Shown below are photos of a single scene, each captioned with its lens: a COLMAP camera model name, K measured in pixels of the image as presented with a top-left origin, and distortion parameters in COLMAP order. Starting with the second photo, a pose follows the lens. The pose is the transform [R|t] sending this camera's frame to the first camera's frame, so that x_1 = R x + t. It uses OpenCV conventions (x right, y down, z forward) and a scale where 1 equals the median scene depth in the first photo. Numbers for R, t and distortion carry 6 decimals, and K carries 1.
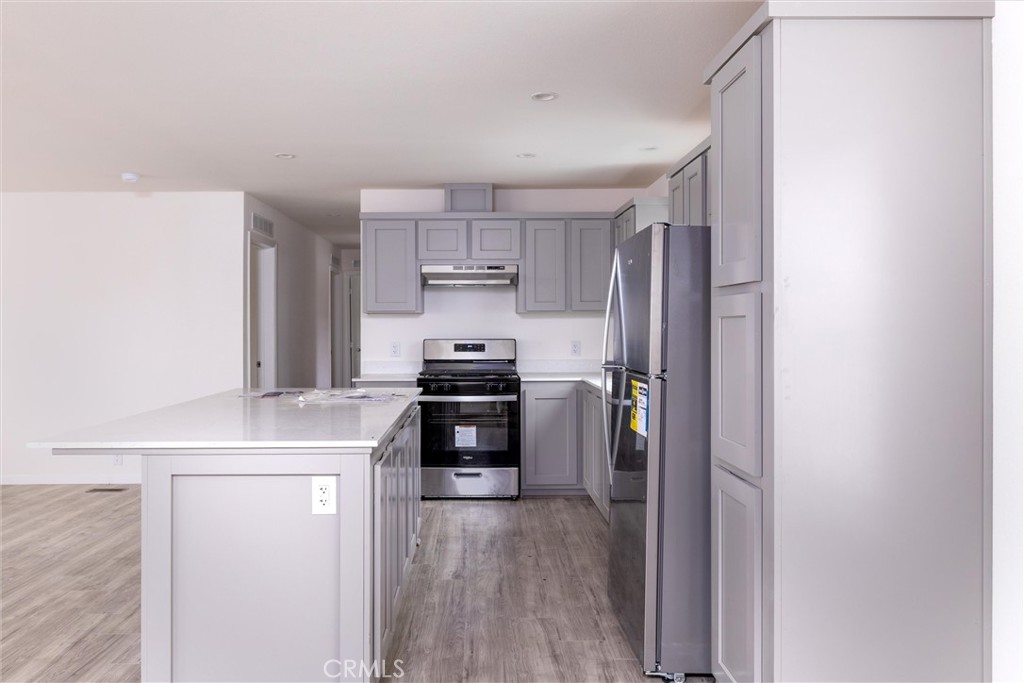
lens RADIAL K [[762.4, 0, 467.7], [0, 762.4, 328.1], [0, 0, 1]] dist [-0.006217, -0.001797]
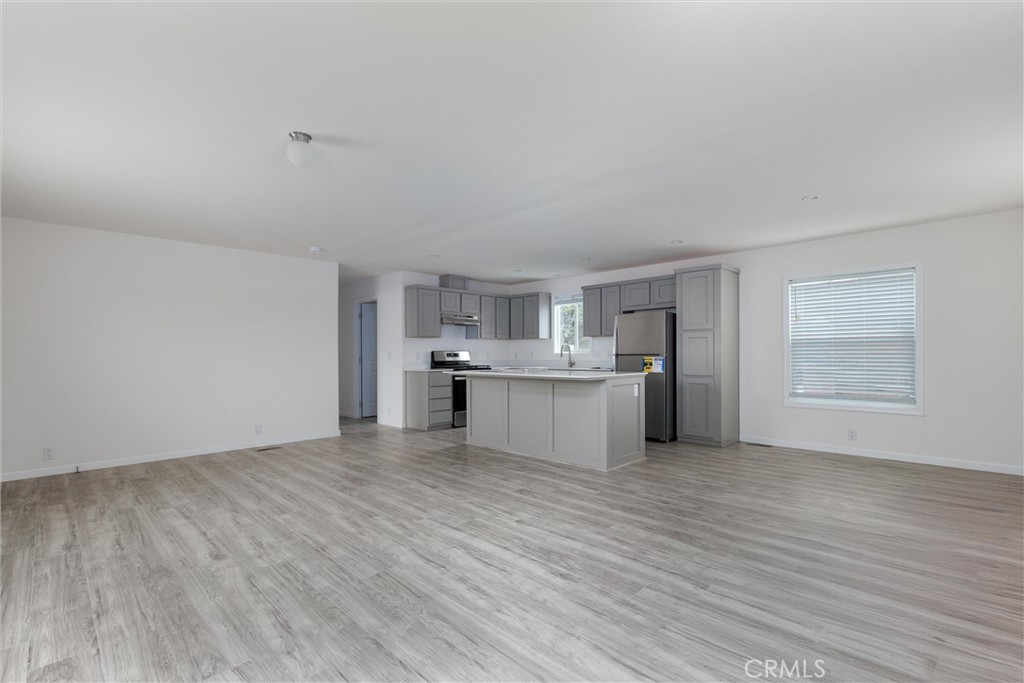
lens RADIAL K [[483.6, 0, 512.3], [0, 483.6, 356.3], [0, 0, 1]] dist [0.000192, 0.000009]
pose [[0.701545, -0.003712, 0.712615, -0.828437], [0.005071, 0.999987, 0.000218, 0.030048], [-0.712607, 0.003461, 0.701555, -0.024625]]
